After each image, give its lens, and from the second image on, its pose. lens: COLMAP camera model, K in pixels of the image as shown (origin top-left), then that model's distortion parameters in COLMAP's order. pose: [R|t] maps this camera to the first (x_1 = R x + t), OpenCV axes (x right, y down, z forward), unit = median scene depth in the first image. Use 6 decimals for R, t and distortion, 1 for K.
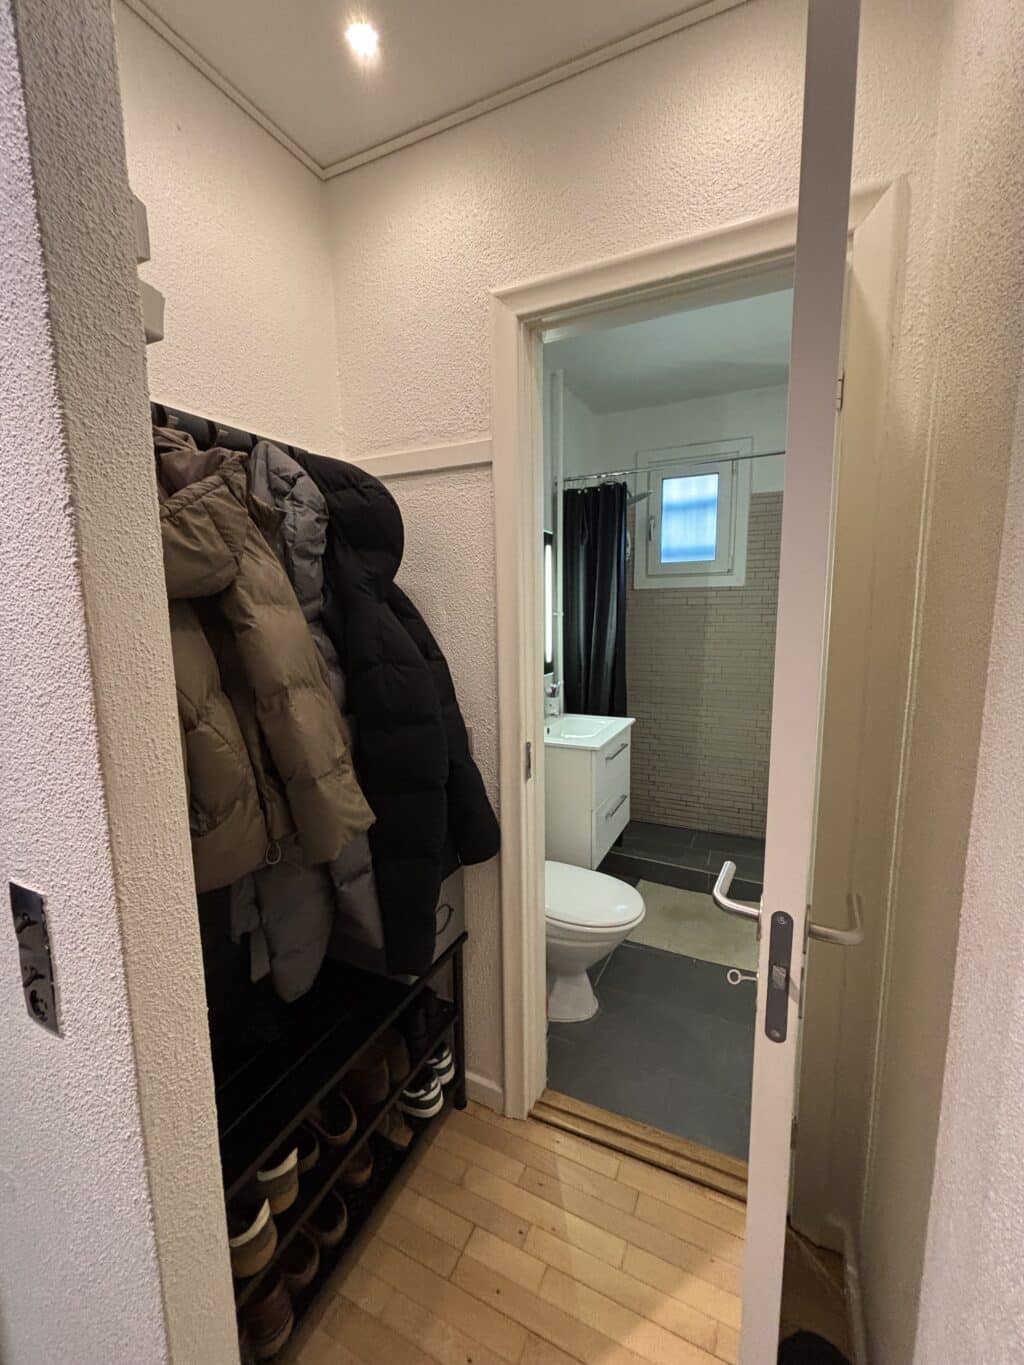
lens RADIAL K [[553.1, 0, 520.1], [0, 553.1, 687.0], [0, 0, 1]] dist [0.036515, -0.000040]
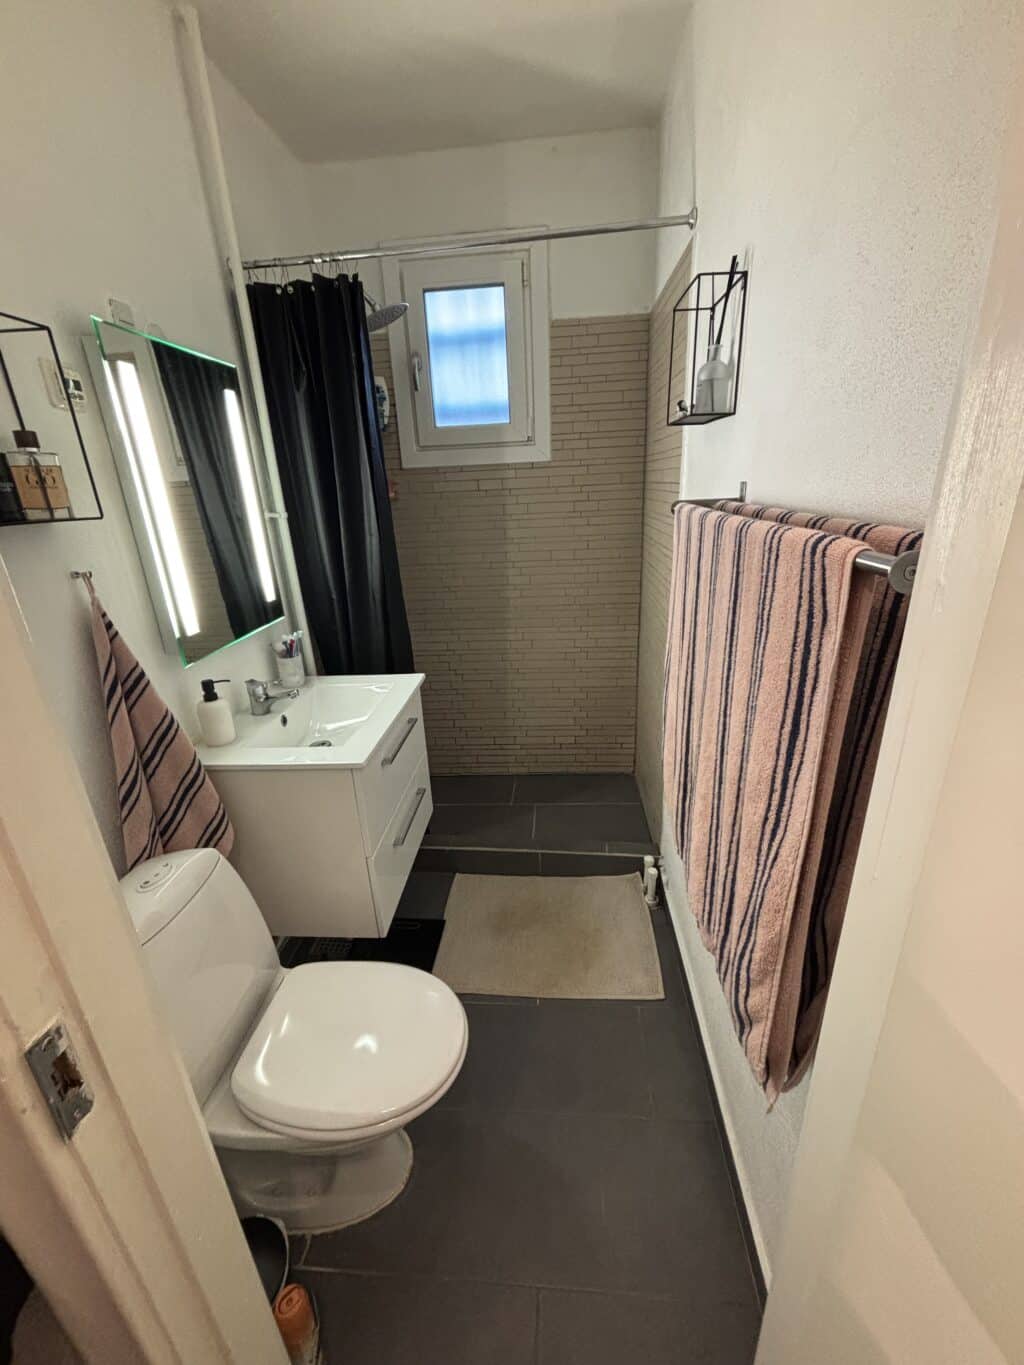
lens RADIAL K [[552.5, 0, 512.4], [0, 552.5, 682.3], [0, 0, 1]] dist [-0.000134, -0.000295]
pose [[0.933674, -0.152401, 0.324080, 0.077050], [0.084459, 0.973112, 0.214288, -0.059133], [-0.348024, -0.172704, 0.921441, 0.302849]]
